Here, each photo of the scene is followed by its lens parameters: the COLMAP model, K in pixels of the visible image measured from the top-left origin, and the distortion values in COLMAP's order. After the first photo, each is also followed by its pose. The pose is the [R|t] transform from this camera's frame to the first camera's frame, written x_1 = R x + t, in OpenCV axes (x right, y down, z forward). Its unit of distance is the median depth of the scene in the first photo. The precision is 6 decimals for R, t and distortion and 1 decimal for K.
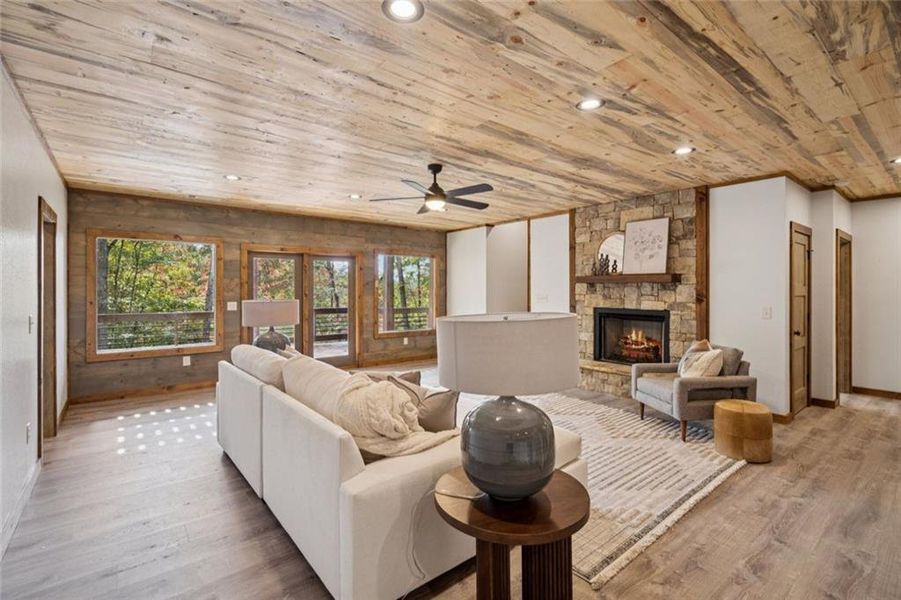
lens RADIAL K [[415.0, 0, 450.0], [0, 415.0, 288.1], [0, 0, 1]] dist [-0.004742, 0.000209]
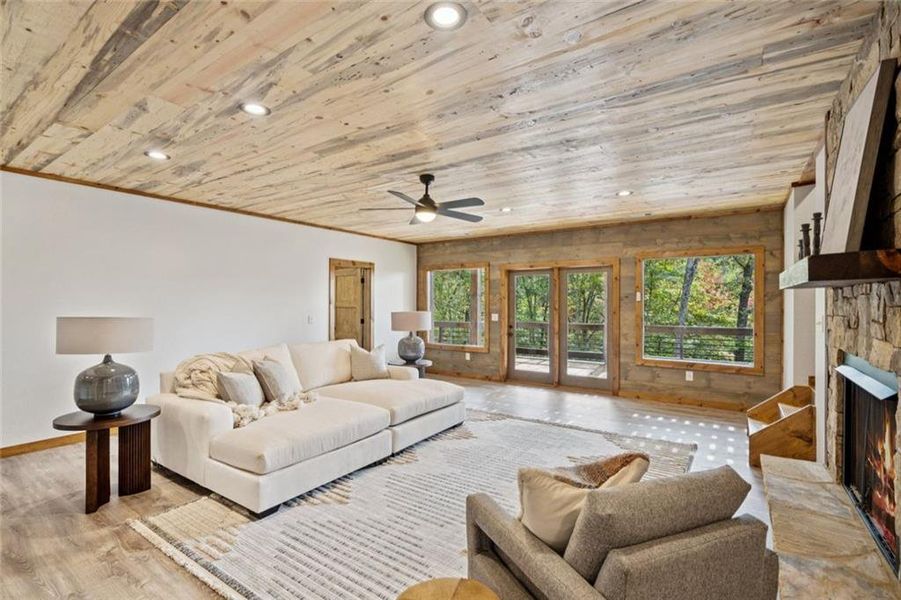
lens RADIAL K [[417.0, 0, 434.2], [0, 417.0, 304.9], [0, 0, 1]] dist [-0.000211, -0.000317]
pose [[0.261410, 0.003654, -0.965221, 0.678342], [0.002119, 0.999988, 0.004359, 0.001510], [0.965225, -0.003185, 0.261399, 0.565389]]
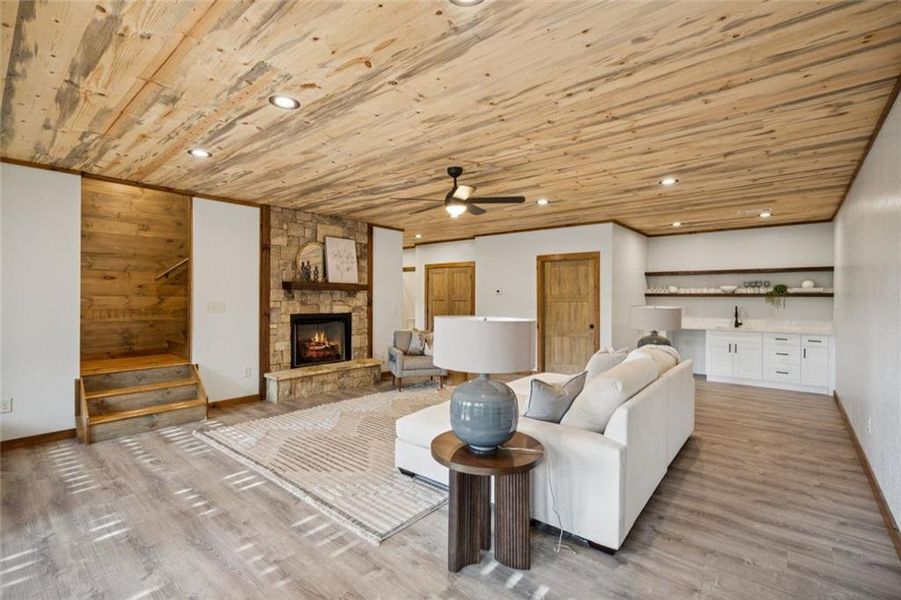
lens RADIAL K [[403.8, 0, 450.5], [0, 403.8, 300.0], [0, 0, 1]] dist [-0.026831, -0.000203]
pose [[-0.185164, -0.010855, 0.982648, -0.706050], [-0.008445, 0.999920, 0.009454, 0.000632], [-0.982671, -0.006548, -0.185241, 0.877833]]
